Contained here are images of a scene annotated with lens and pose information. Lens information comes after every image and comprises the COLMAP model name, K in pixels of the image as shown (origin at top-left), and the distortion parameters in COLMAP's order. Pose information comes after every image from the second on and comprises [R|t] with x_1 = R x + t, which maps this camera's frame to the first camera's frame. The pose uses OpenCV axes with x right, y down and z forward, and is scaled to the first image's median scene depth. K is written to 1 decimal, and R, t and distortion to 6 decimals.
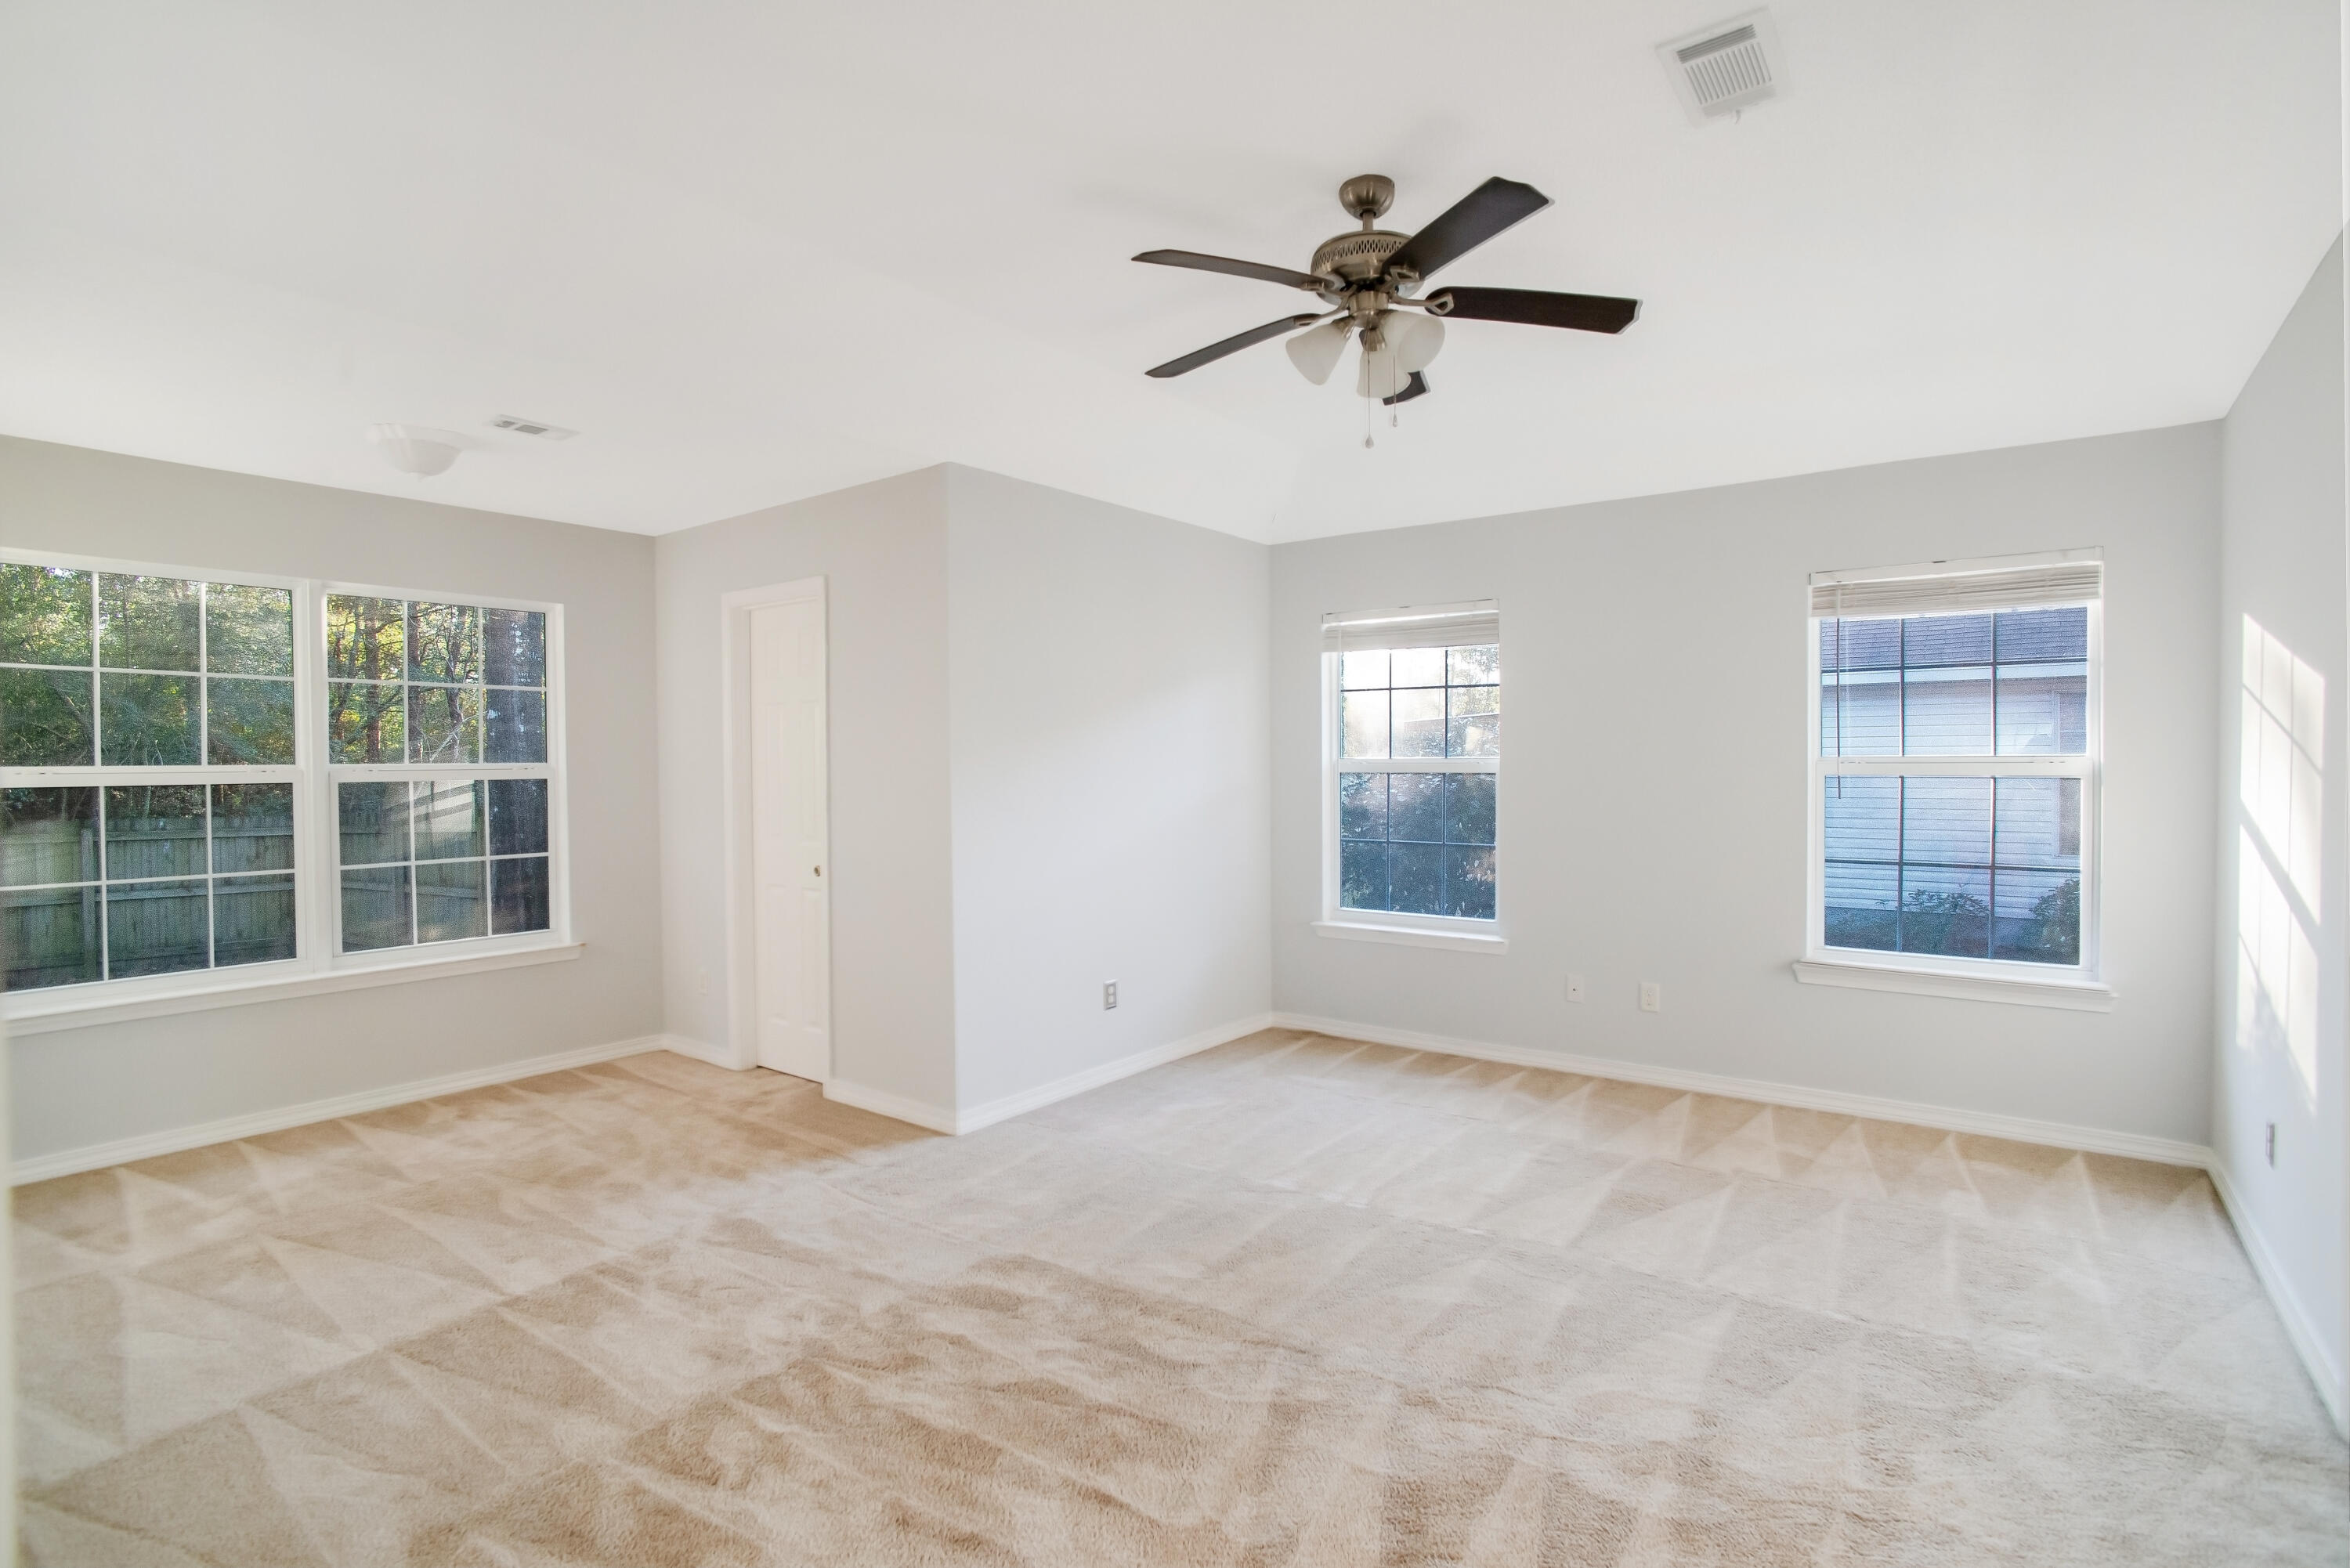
lens RADIAL K [[1162.4, 0, 1175.0], [0, 1162.4, 784.0], [0, 0, 1]] dist [-0.052177, 0.025936]
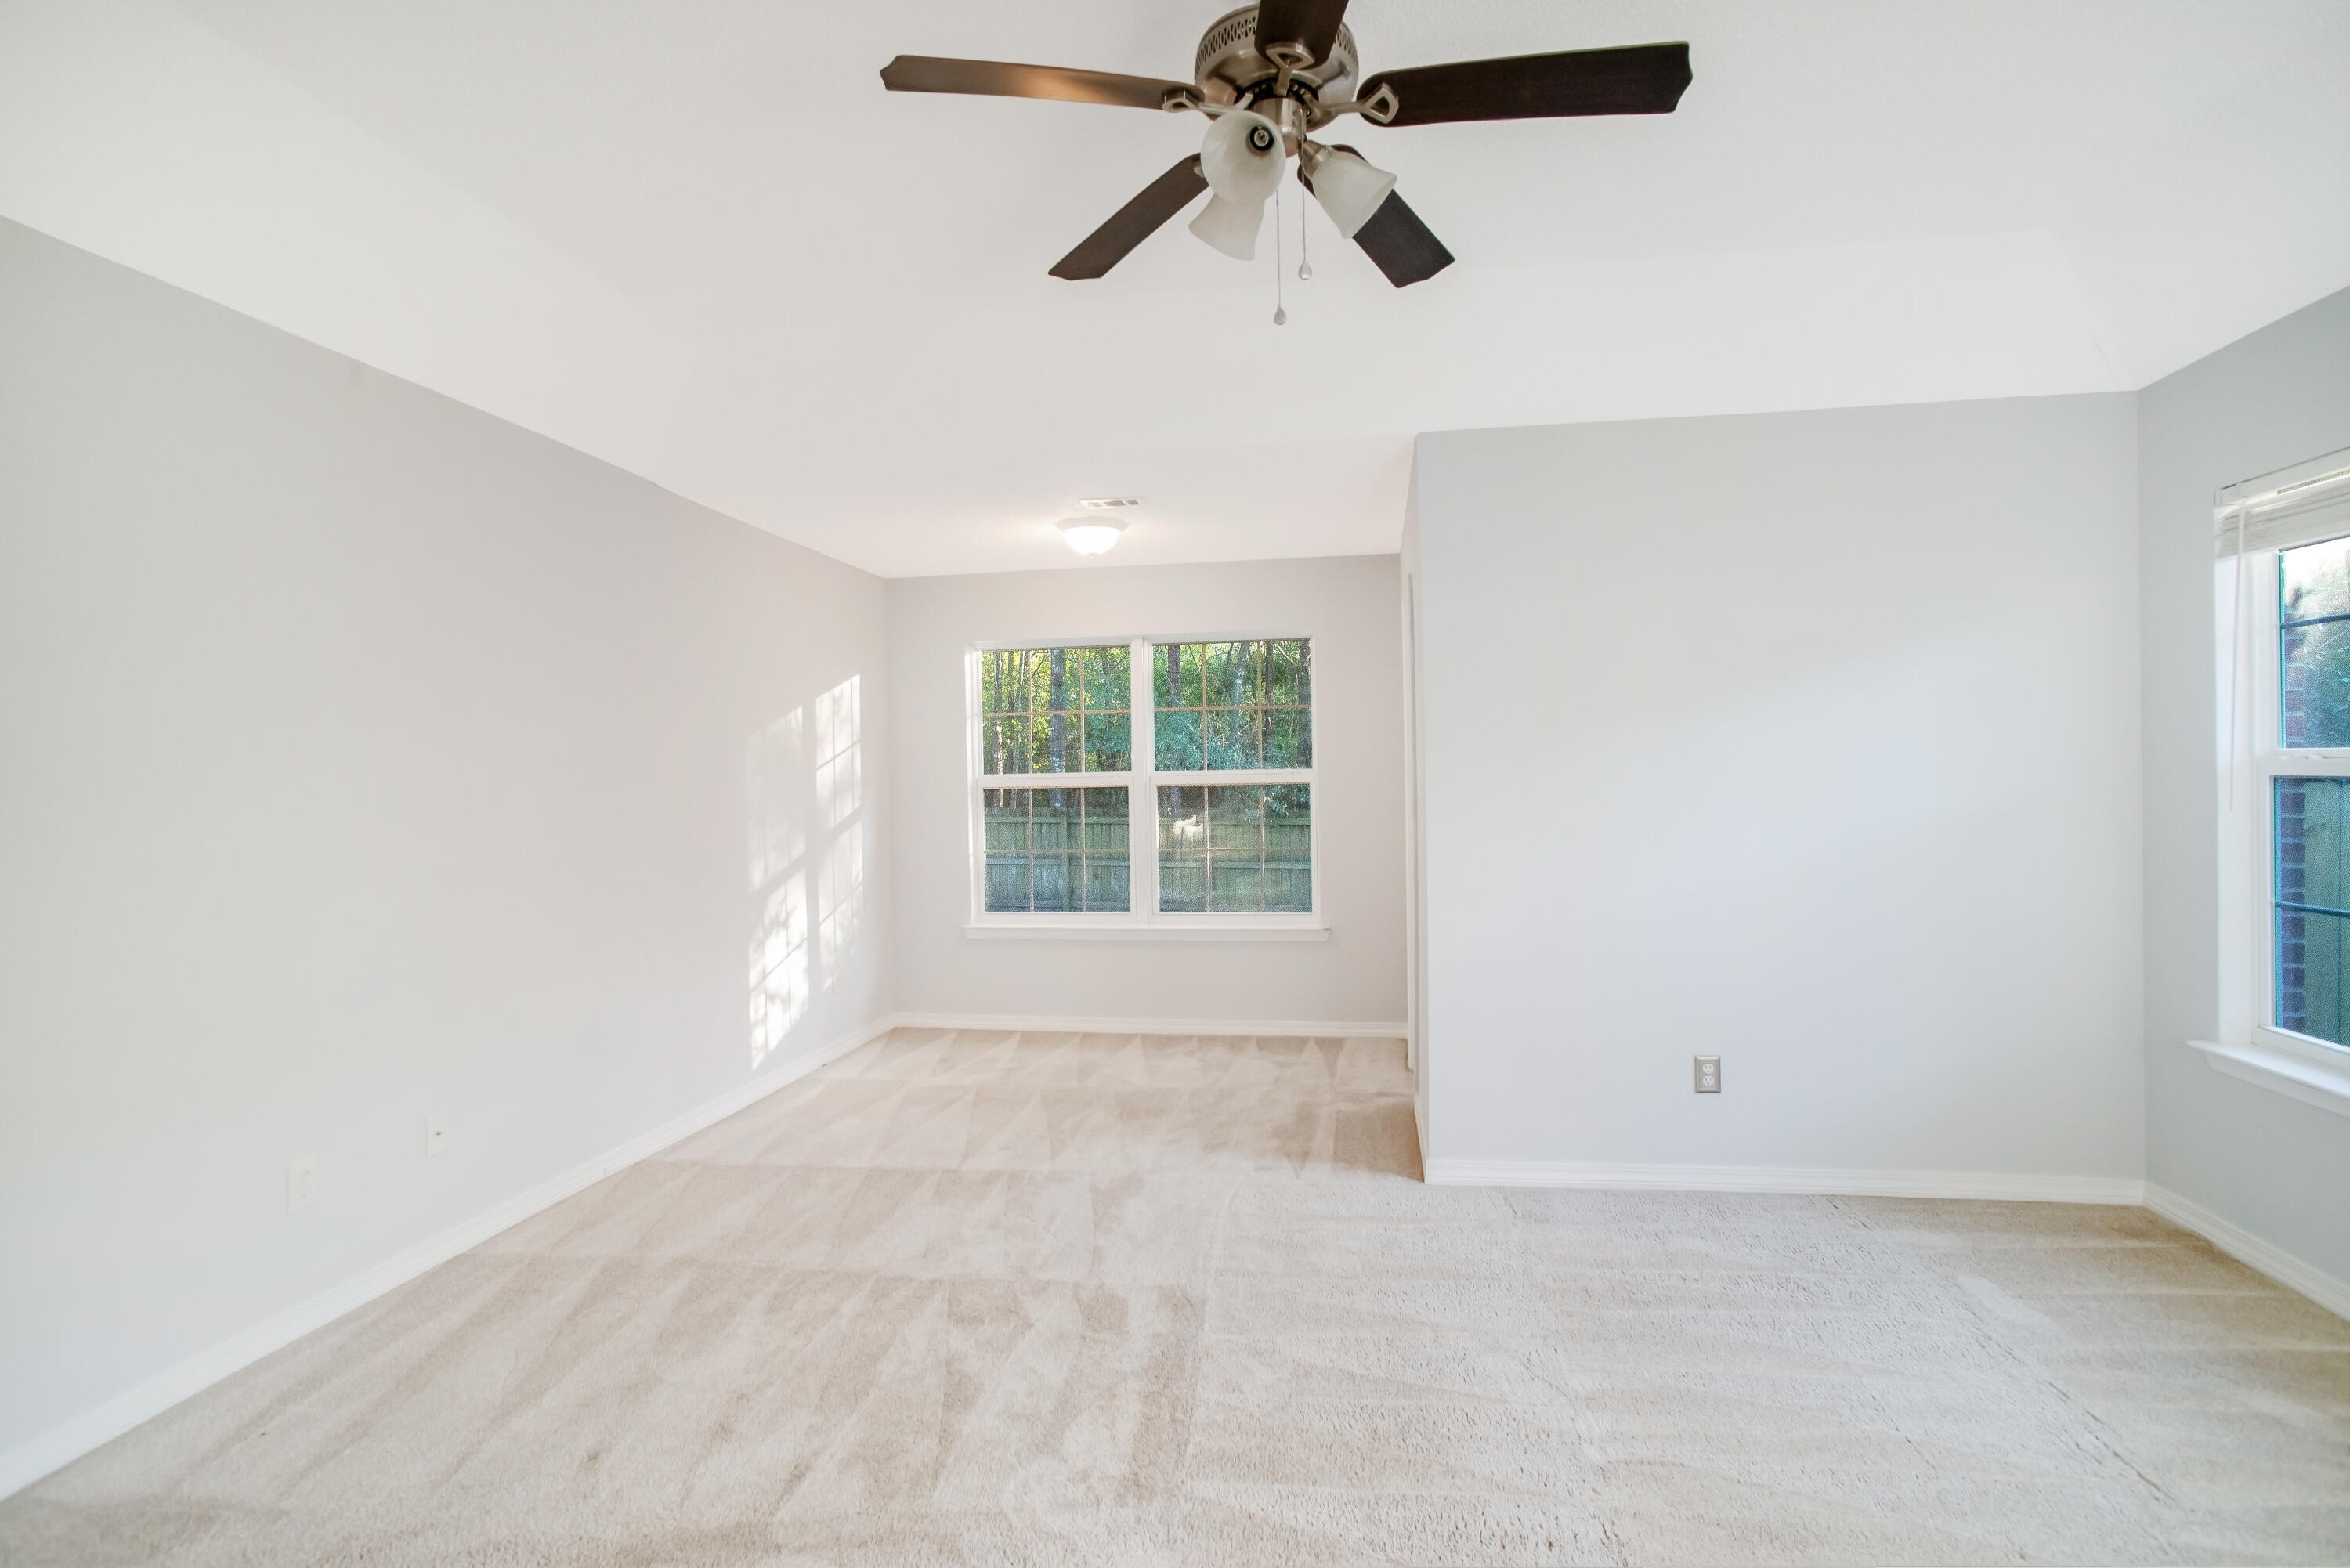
lens RADIAL K [[1150.2, 0, 1138.5], [0, 1150.2, 784.0], [0, 0, 1]] dist [-0.035335, 0.000732]
pose [[0.430131, -0.000463, -0.902766, 0.651946], [-0.000061, 1.000000, -0.000542, -0.002514], [0.902767, 0.000289, 0.430131, 0.545271]]
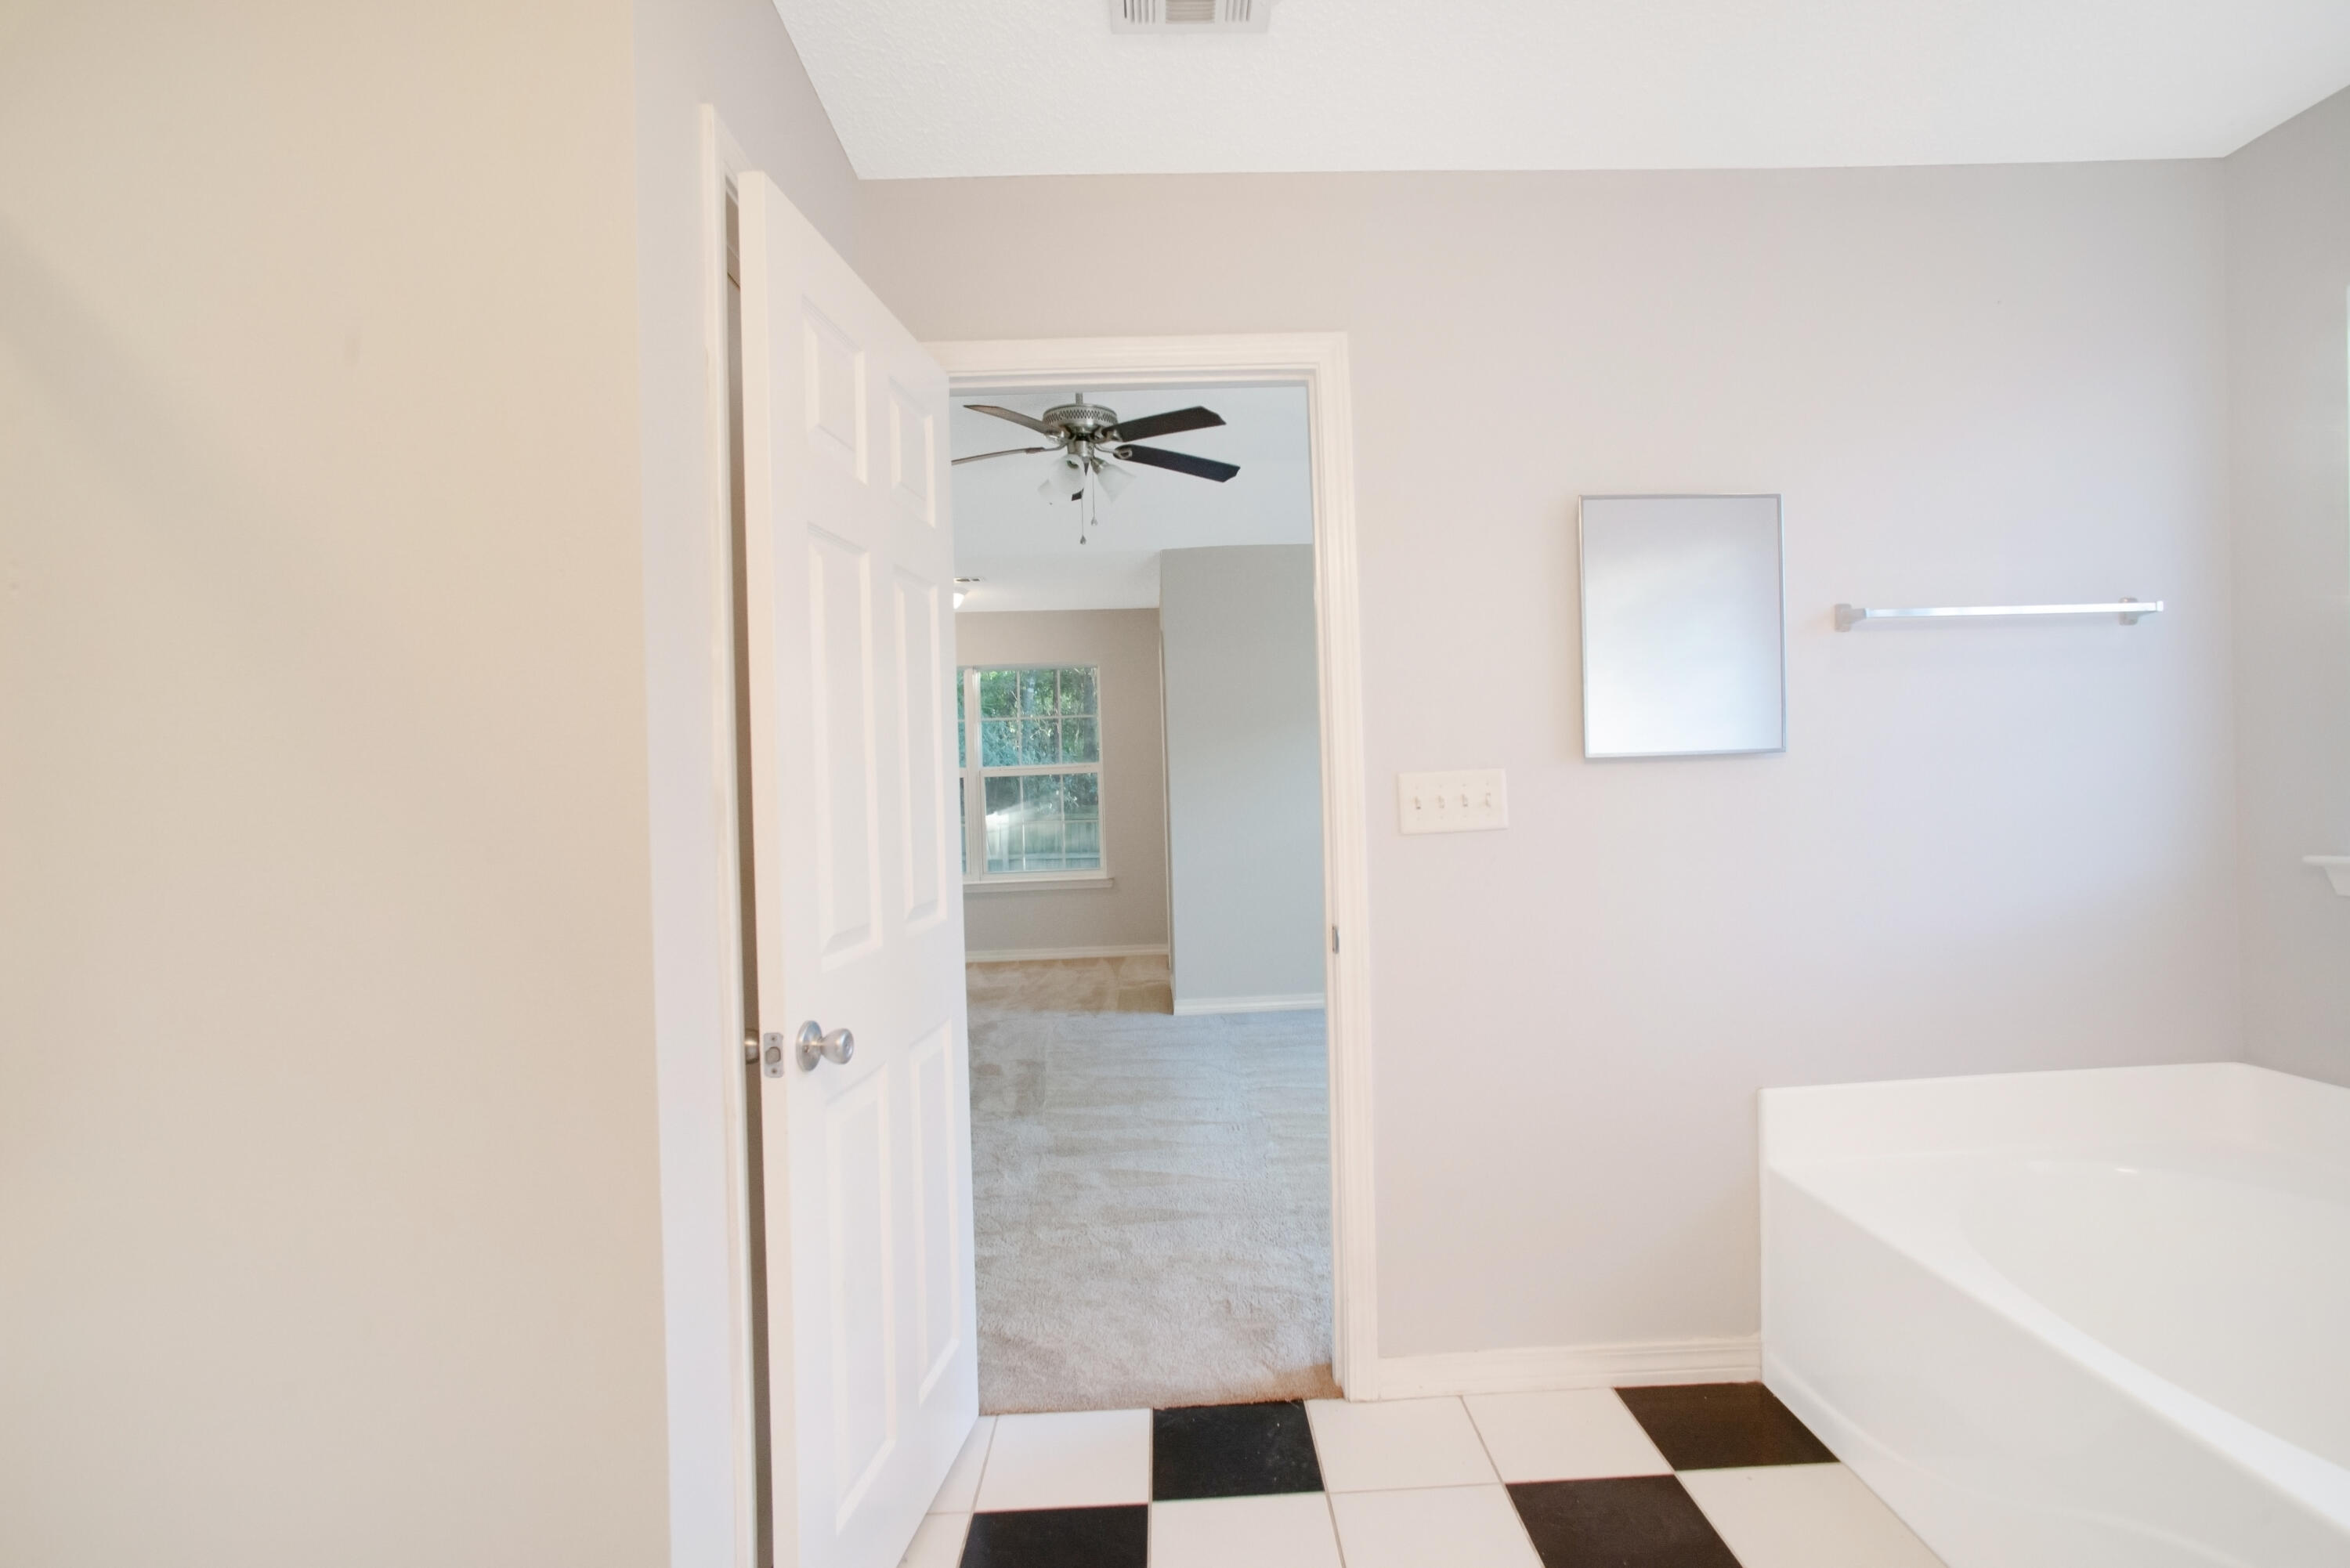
lens RADIAL K [[1162.4, 0, 1175.0], [0, 1162.4, 784.0], [0, 0, 1]] dist [-0.052177, 0.025936]
pose [[0.614061, -0.012778, -0.789155, 1.212464], [0.016274, 0.999861, -0.003526, 0.030203], [0.789091, -0.010678, 0.614184, 0.161238]]
